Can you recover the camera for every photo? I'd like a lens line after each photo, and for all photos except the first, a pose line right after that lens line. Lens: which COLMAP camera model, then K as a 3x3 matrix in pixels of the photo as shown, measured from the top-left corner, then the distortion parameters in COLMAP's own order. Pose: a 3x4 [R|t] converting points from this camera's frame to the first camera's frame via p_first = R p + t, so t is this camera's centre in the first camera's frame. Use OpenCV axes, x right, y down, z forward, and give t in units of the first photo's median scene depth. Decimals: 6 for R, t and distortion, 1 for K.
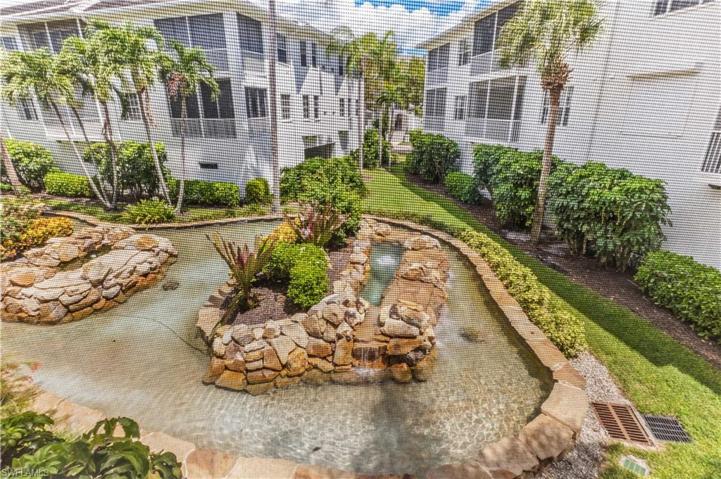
lens RADIAL K [[628.7, 0, 360.5], [0, 628.7, 260.0], [0, 0, 1]] dist [0.007347, 0.066790]
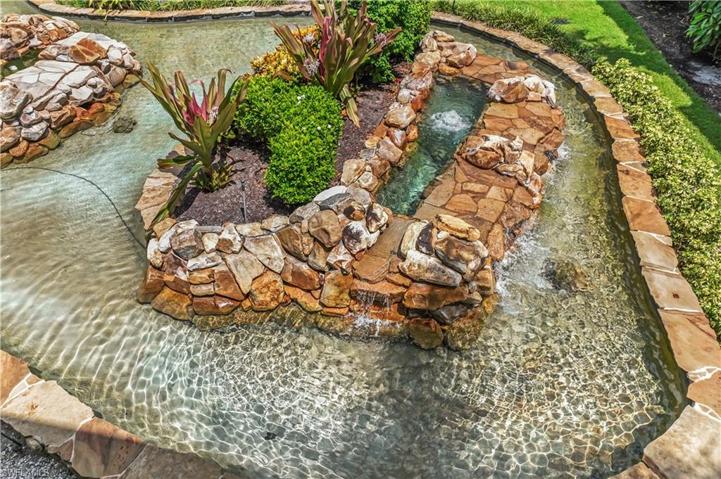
lens RADIAL K [[628.7, 0, 360.5], [0, 628.7, 260.0], [0, 0, 1]] dist [0.007347, 0.066790]
pose [[0.959461, 0.169766, -0.224973, 0.125972], [-0.053078, 0.892789, 0.447336, -0.154549], [0.276797, -0.417261, 0.865608, 0.451078]]
